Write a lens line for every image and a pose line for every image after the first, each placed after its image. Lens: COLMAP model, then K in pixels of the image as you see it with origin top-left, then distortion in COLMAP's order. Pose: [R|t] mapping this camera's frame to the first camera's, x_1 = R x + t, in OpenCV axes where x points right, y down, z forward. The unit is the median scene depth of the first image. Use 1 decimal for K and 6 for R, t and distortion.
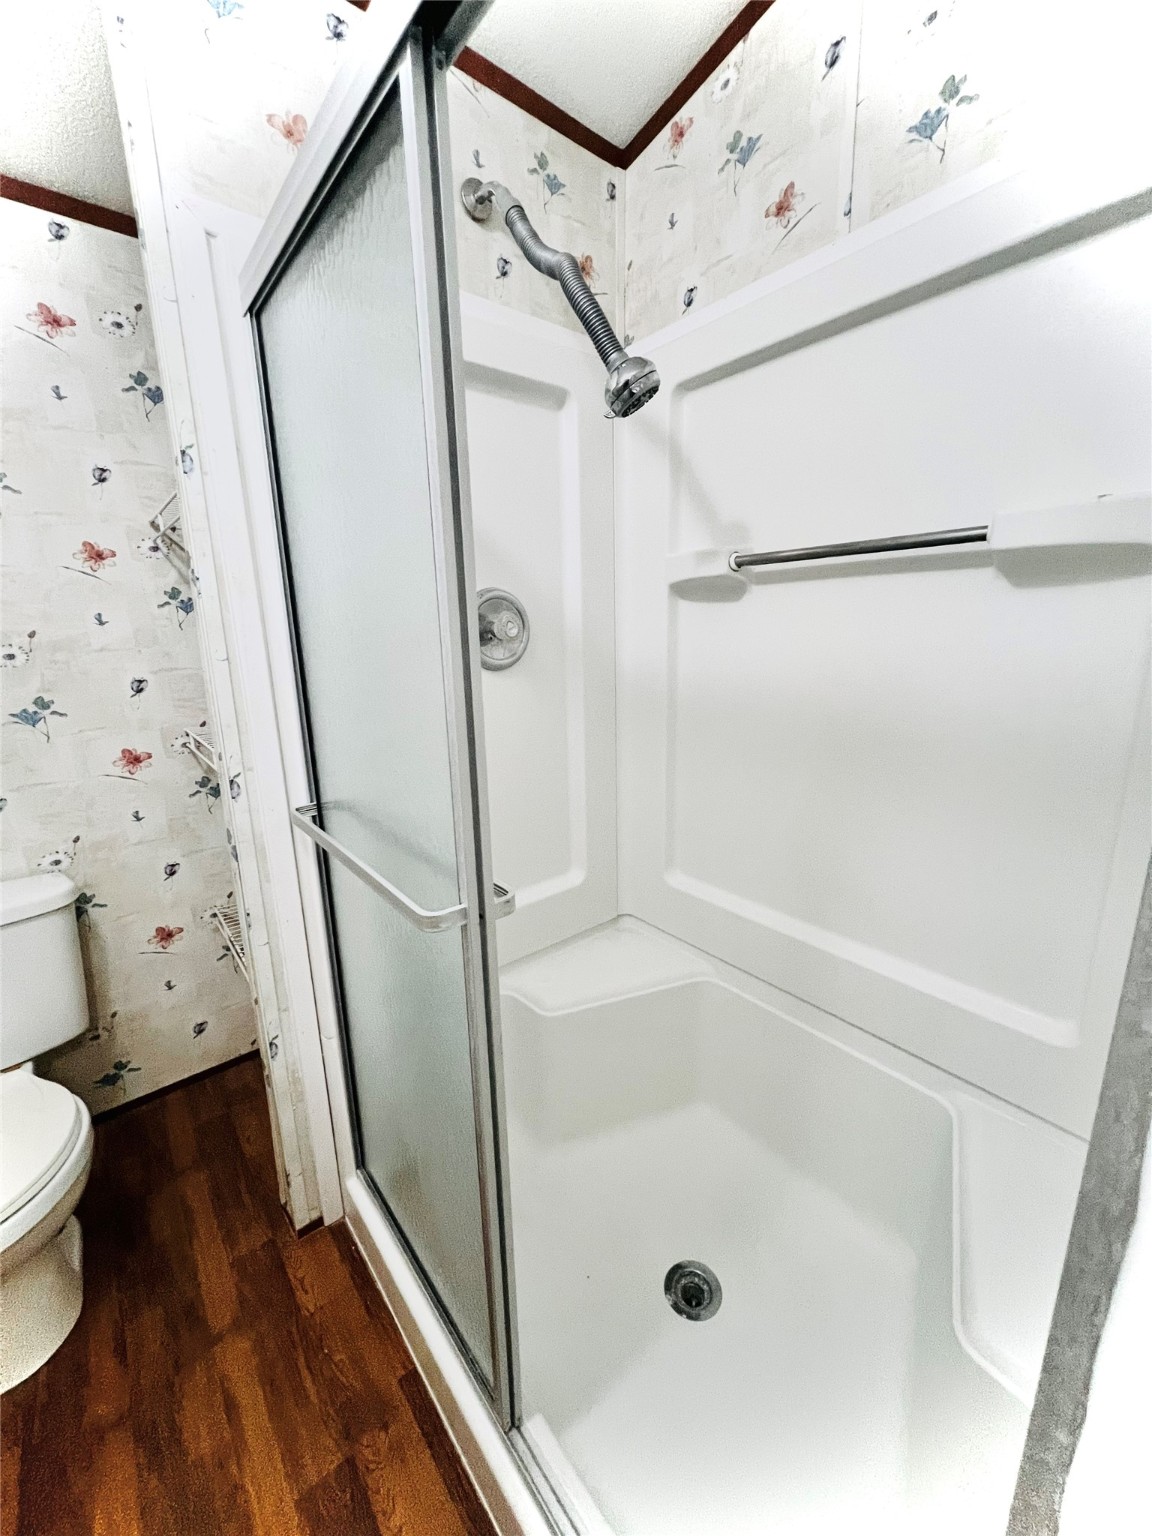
lens RADIAL K [[613.0, 0, 580.4], [0, 613.0, 765.9], [0, 0, 1]] dist [-0.000980, -0.000005]
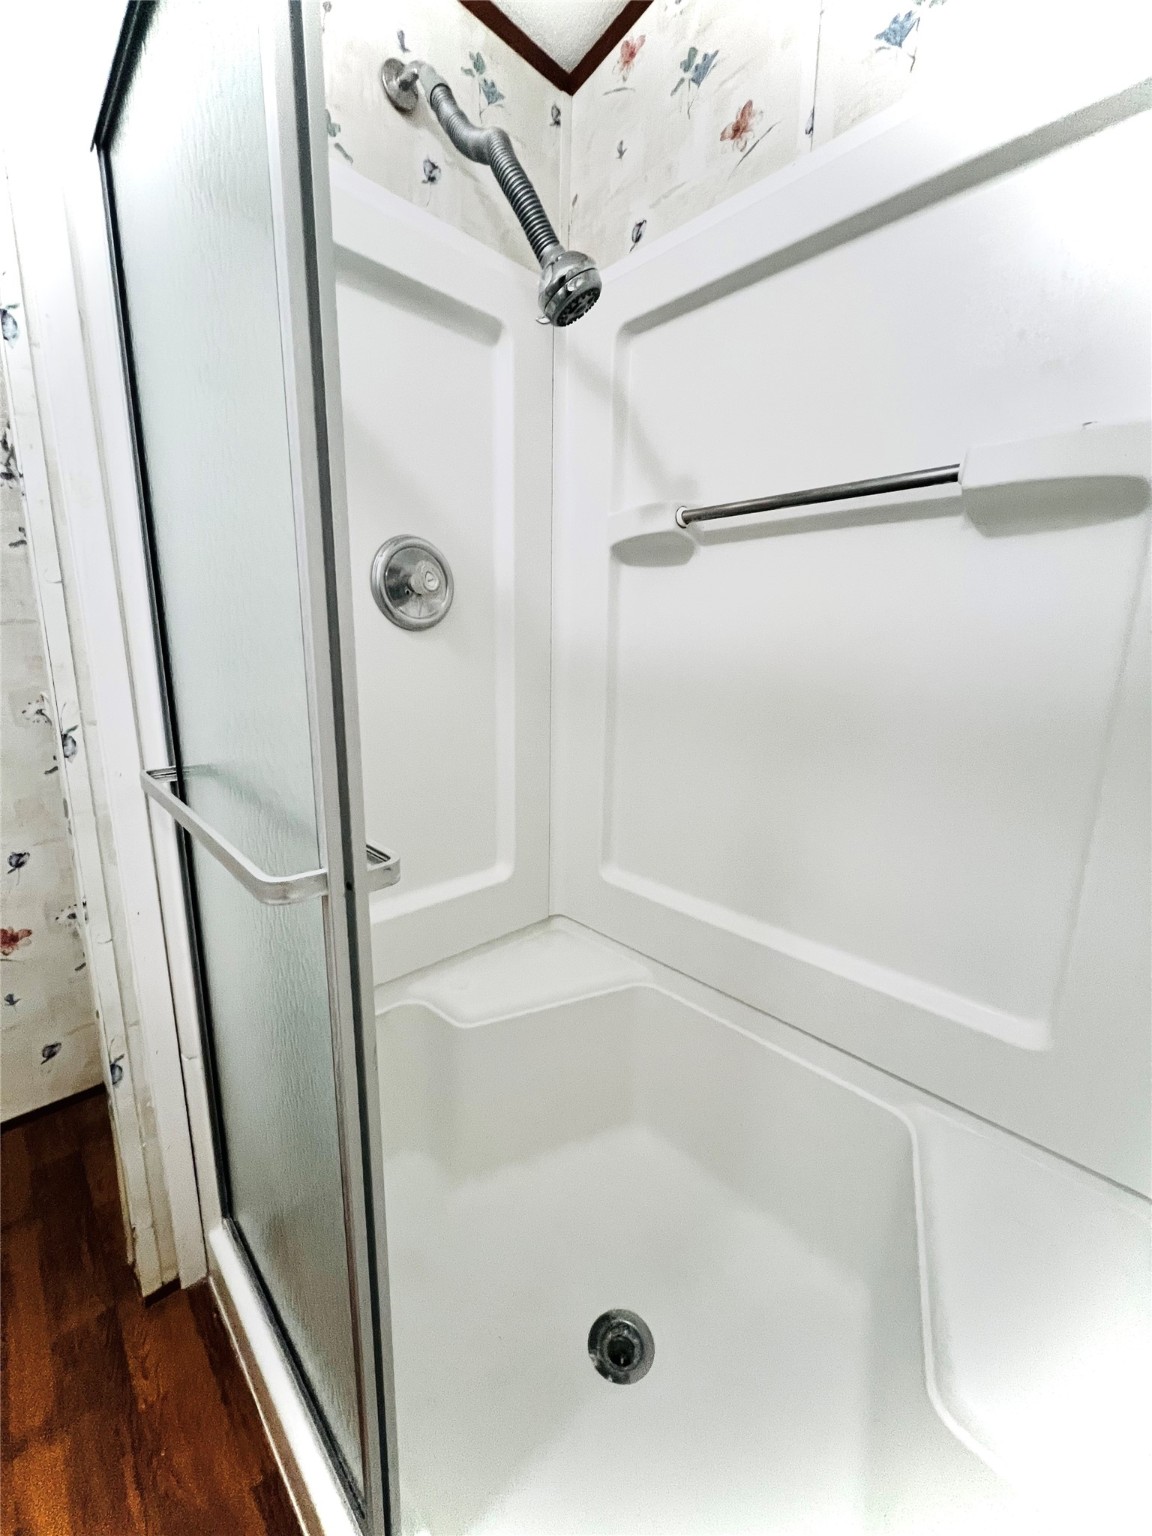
lens RADIAL K [[613.0, 0, 580.4], [0, 613.0, 765.9], [0, 0, 1]] dist [-0.000980, -0.000005]
pose [[0.995775, 0.022500, 0.089030, 0.030413], [-0.020106, 0.999414, -0.027697, 0.064223], [-0.089601, 0.025790, 0.995644, 0.122604]]
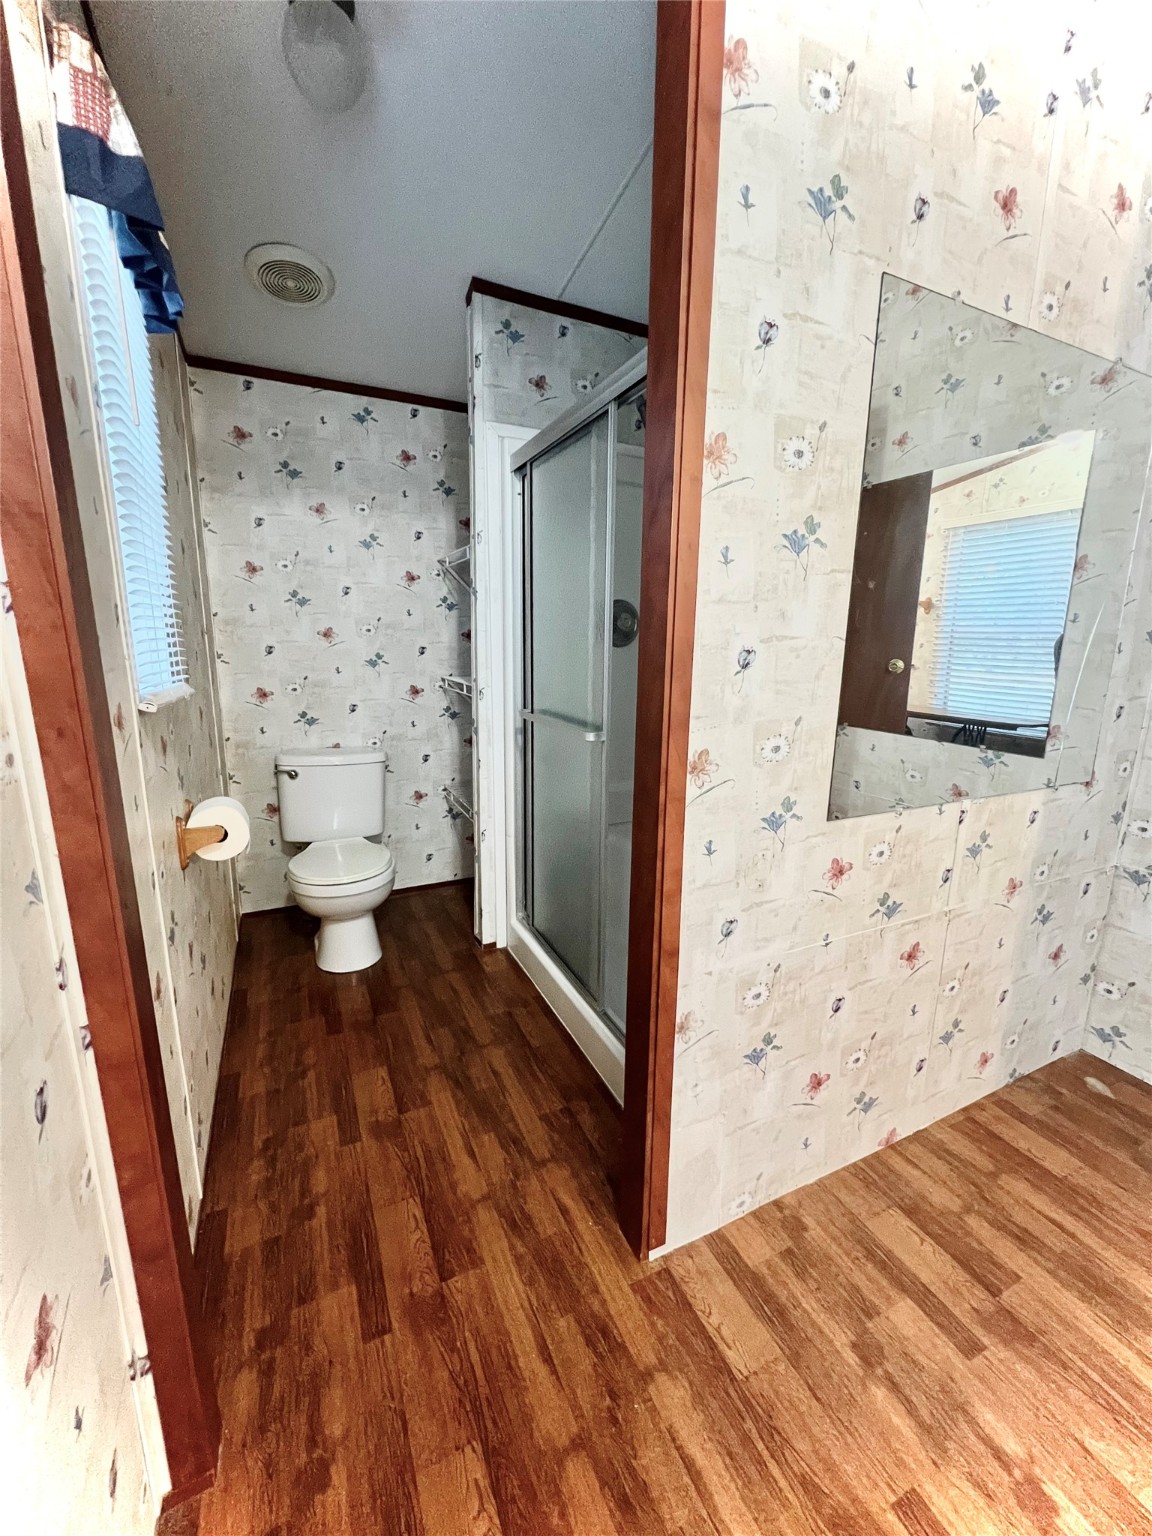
lens RADIAL K [[613.0, 0, 580.4], [0, 613.0, 765.9], [0, 0, 1]] dist [-0.000980, -0.000005]
pose [[0.968820, 0.082651, -0.233575, 0.216588], [-0.088378, 0.995987, -0.014144, 0.237652], [0.231469, 0.034346, 0.972236, -0.778847]]
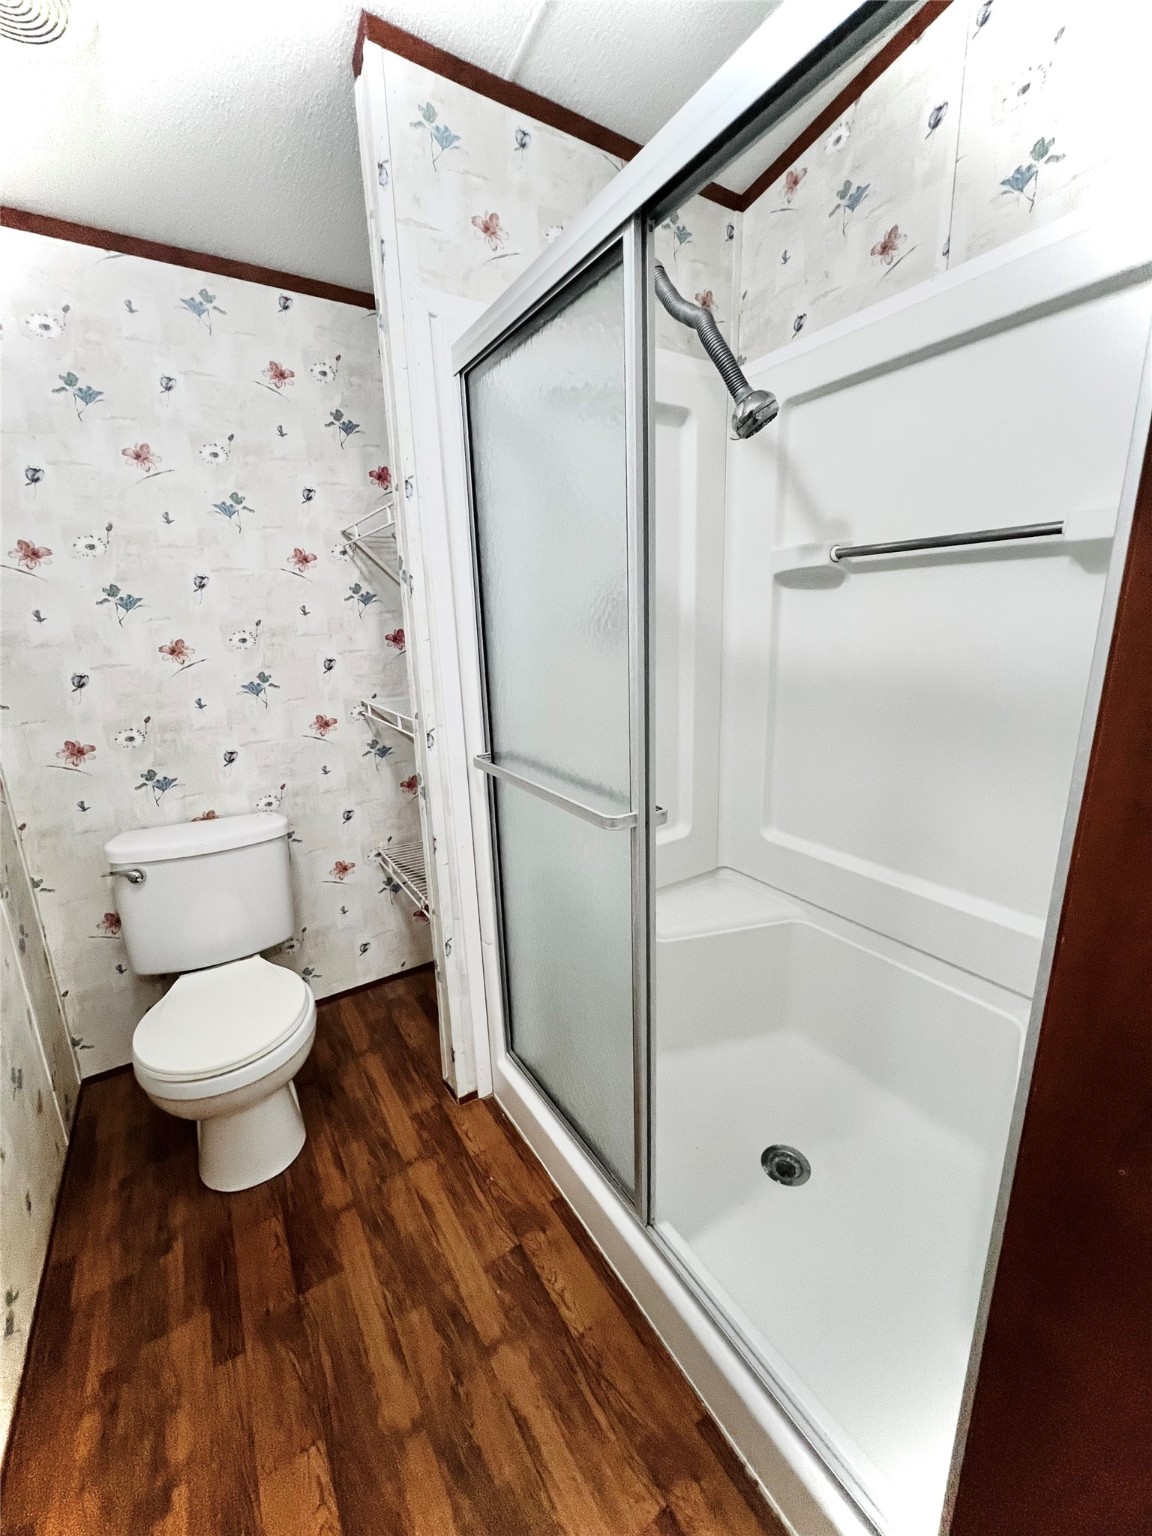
lens RADIAL K [[613.0, 0, 580.4], [0, 613.0, 765.9], [0, 0, 1]] dist [-0.000980, -0.000005]
pose [[0.992935, 0.018084, -0.117270, -0.085022], [-0.016100, 0.999711, 0.017844, 0.055596], [0.117559, -0.015830, 0.992940, -0.216576]]
